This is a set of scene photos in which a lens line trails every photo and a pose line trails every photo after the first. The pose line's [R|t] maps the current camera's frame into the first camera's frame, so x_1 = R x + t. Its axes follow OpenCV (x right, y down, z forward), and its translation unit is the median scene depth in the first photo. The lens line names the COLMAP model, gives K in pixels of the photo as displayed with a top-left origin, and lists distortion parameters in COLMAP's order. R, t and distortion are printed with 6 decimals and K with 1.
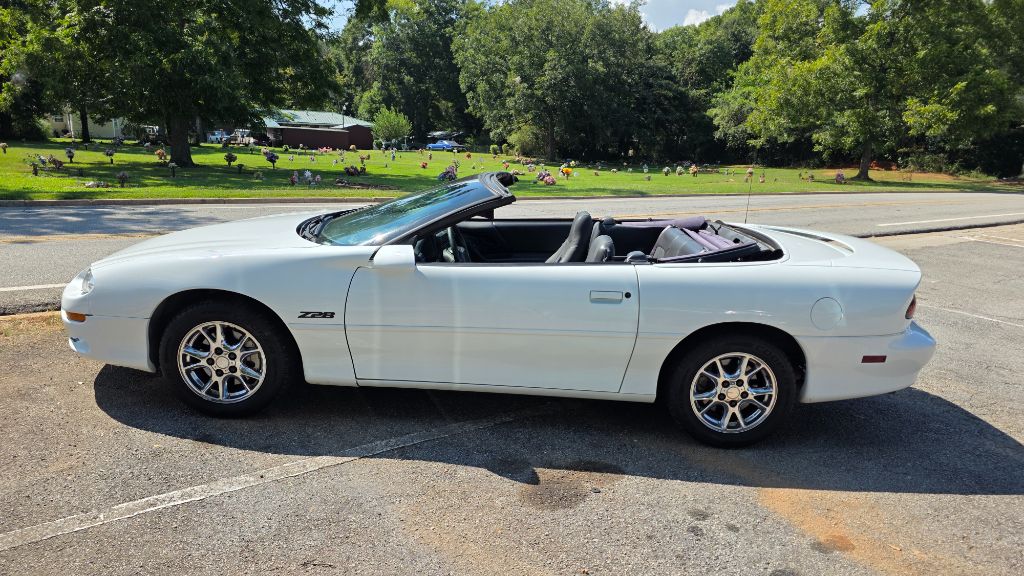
lens RADIAL K [[695.4, 0, 519.5], [0, 695.4, 293.7], [0, 0, 1]] dist [0.060842, -0.050639]
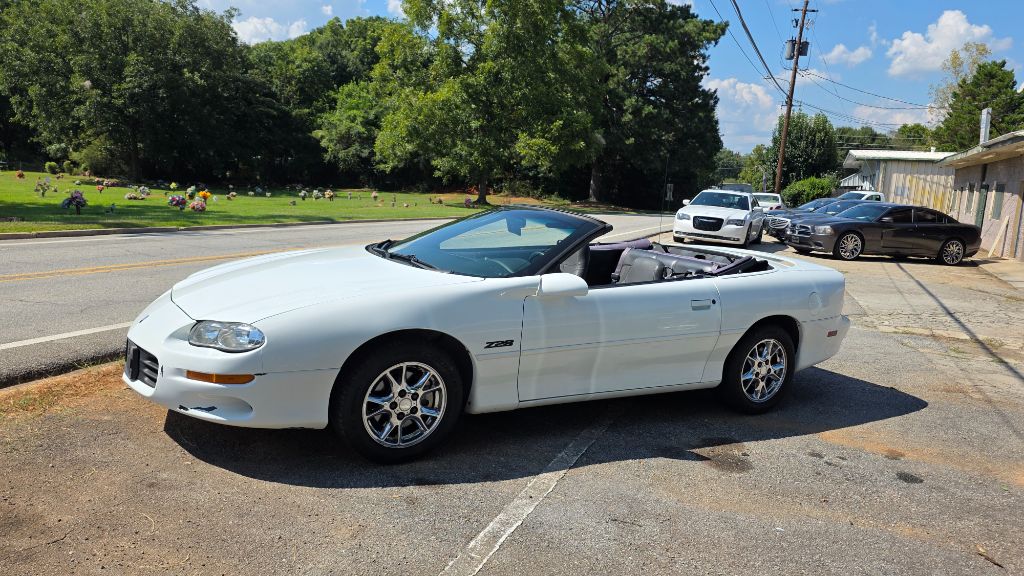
lens RADIAL K [[741.7, 0, 512.0], [0, 741.7, 288.0], [0, 0, 1]] dist [0.075378, -0.078551]
pose [[0.854115, -0.069147, 0.515467, -0.052985], [0.093932, 0.995333, -0.022124, -0.001688], [-0.511531, 0.067316, 0.856624, 0.001995]]
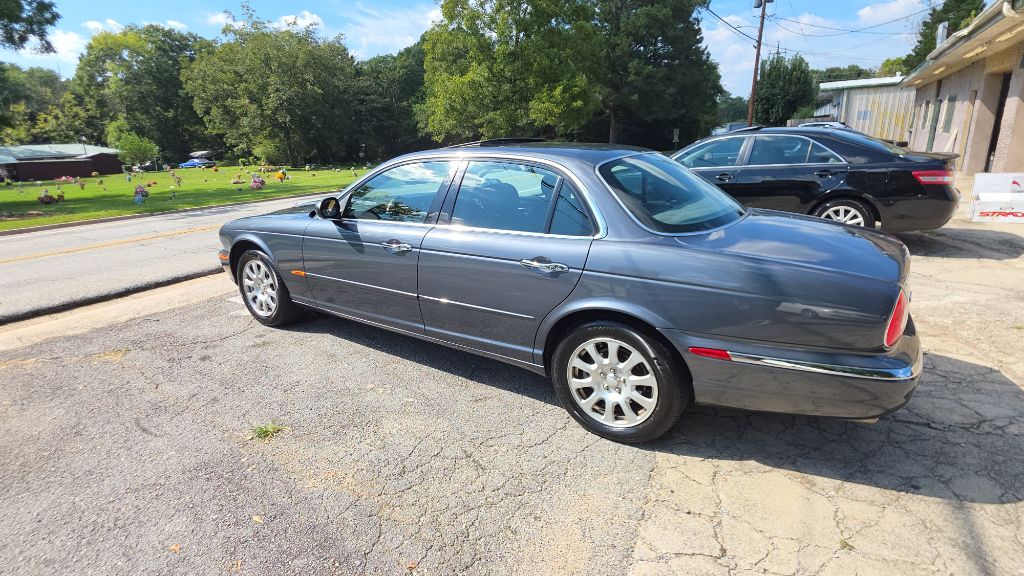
lens RADIAL K [[505.3, 0, 497.9], [0, 505.3, 281.0], [0, 0, 1]] dist [0.003276, -0.000367]
pose [[0.922461, -0.180486, 0.341307, 0.044963], [0.163029, 0.983420, 0.079416, -0.005323], [-0.349982, -0.017616, 0.936591, 0.038393]]
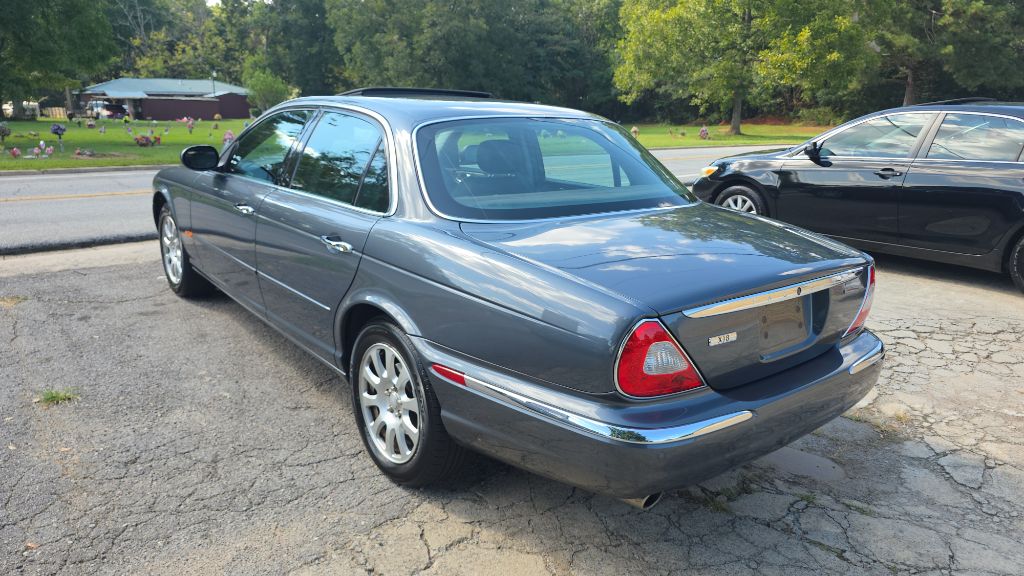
lens RADIAL K [[712.2, 0, 525.2], [0, 712.2, 296.2], [0, 0, 1]] dist [0.014709, -0.008463]
pose [[0.994892, -0.052583, 0.086173, 0.073085], [0.048634, 0.997696, 0.047301, -0.000477], [-0.088462, -0.042869, 0.995157, 0.027691]]
